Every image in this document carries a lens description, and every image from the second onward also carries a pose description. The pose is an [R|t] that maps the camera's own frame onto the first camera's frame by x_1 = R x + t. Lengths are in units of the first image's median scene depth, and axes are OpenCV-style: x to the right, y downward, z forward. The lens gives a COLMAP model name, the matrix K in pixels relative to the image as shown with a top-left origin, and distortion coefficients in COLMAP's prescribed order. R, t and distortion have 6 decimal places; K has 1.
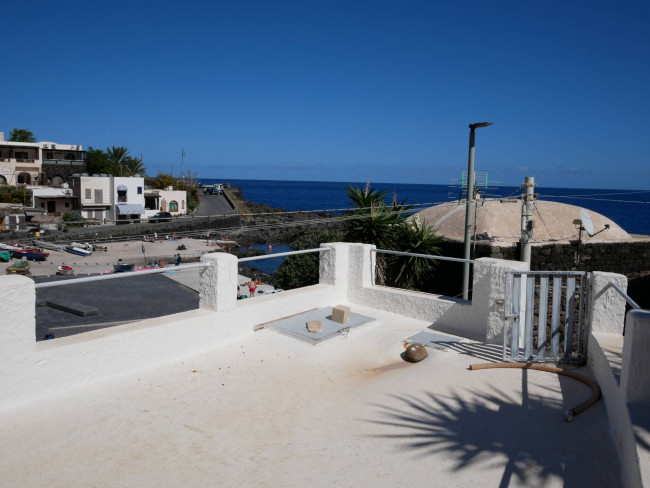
lens RADIAL K [[540.9, 0, 323.3], [0, 540.9, 242.4], [0, 0, 1]] dist [-0.041276, 0.015252]
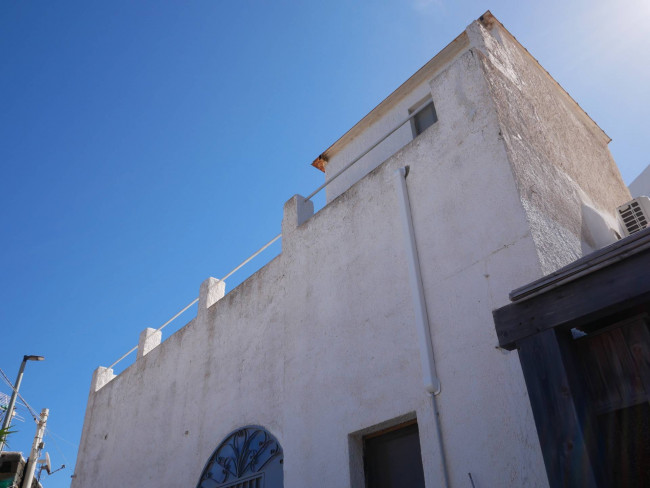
lens RADIAL K [[540.9, 0, 320.7], [0, 540.9, 241.6], [0, 0, 1]] dist [-0.041276, 0.015252]
pose [[0.222975, 0.537032, 0.813559, -0.104206], [0.140725, 0.808095, -0.571995, 0.054200], [-0.964613, 0.242029, 0.104611, 0.015159]]
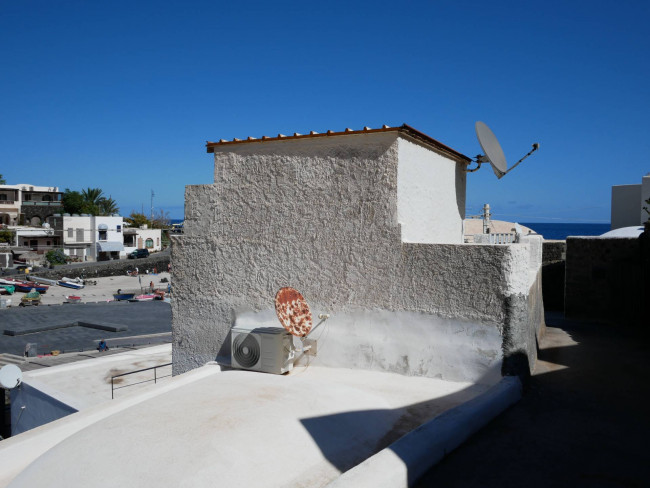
lens RADIAL K [[540.9, 0, 326.2], [0, 540.9, 245.0], [0, 0, 1]] dist [-0.041276, 0.015252]
pose [[0.994378, -0.021255, 0.103733, -0.046416], [0.028033, 0.997535, -0.064328, 0.015838], [-0.102110, 0.066874, 0.992523, -0.099155]]
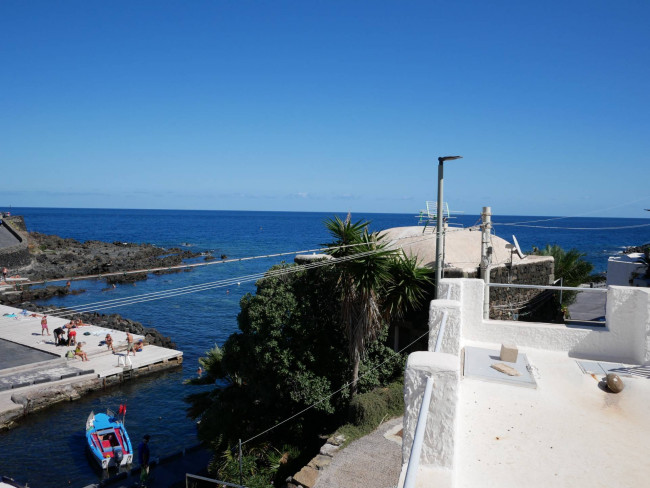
lens RADIAL K [[540.9, 0, 329.2], [0, 540.9, 244.9], [0, 0, 1]] dist [-0.041276, 0.015252]
pose [[0.922494, -0.031439, 0.384729, -0.045703], [0.048147, 0.998266, -0.033870, -0.003167], [-0.382997, 0.049768, 0.922408, 0.016648]]
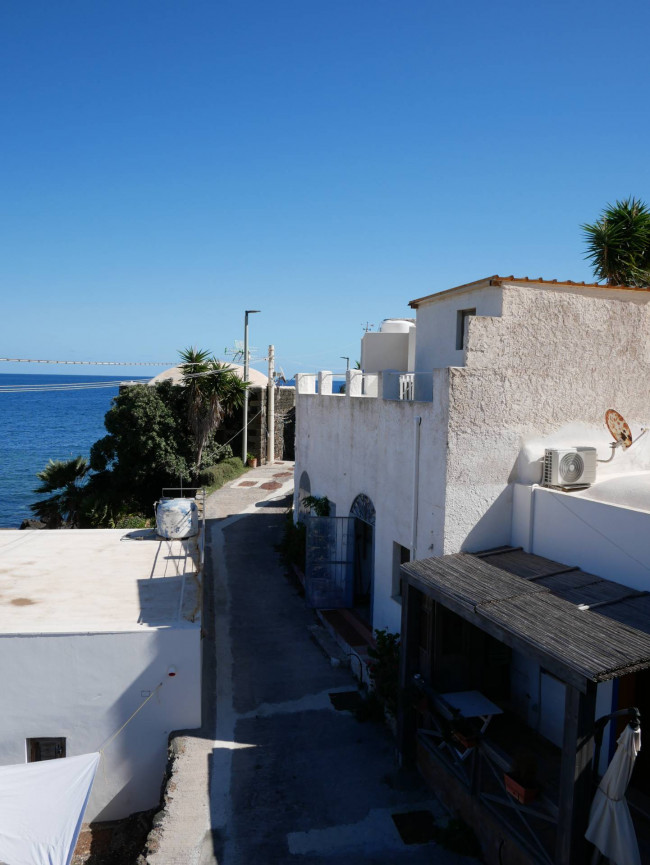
lens RADIAL K [[719.9, 0, 318.7], [0, 719.9, 429.5], [0, 0, 1]] dist [-0.041276, 0.015252]
pose [[0.592289, -0.067209, 0.802917, -0.178188], [0.082286, 0.996350, 0.022701, 0.013092], [-0.801513, 0.052623, 0.595658, -0.054300]]
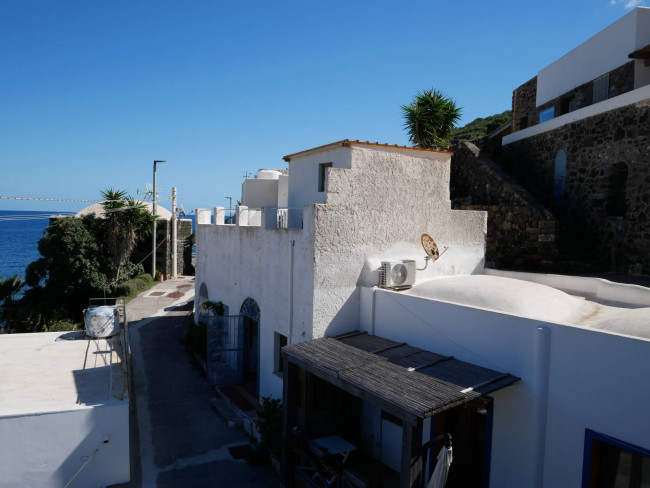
lens RADIAL K [[540.9, 0, 321.7], [0, 540.9, 242.0], [0, 0, 1]] dist [-0.041276, 0.015252]
pose [[0.408570, -0.055784, 0.911021, -0.183145], [0.087216, 0.995949, 0.021870, 0.013457], [-0.908550, 0.070520, 0.411781, -0.053513]]
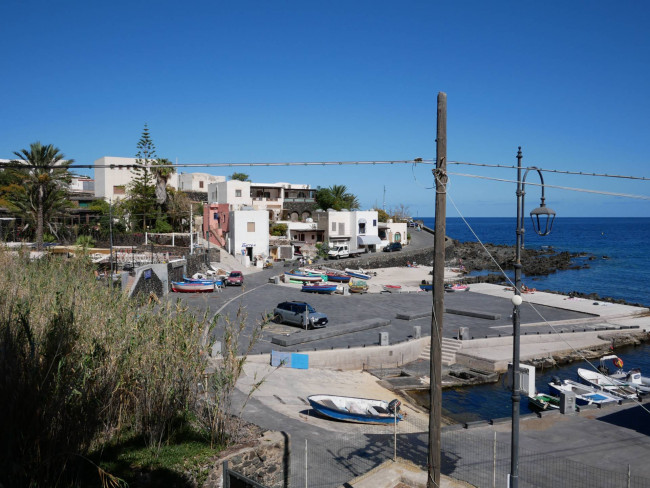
lens RADIAL K [[540.9, 0, 324.0], [0, 540.9, 243.3], [0, 0, 1]] dist [-0.041276, 0.015252]
pose [[0.985027, -0.020421, -0.171188, -0.265654], [0.009053, 0.997717, -0.066927, 0.019438], [0.172164, 0.064376, 0.982963, -0.110622]]
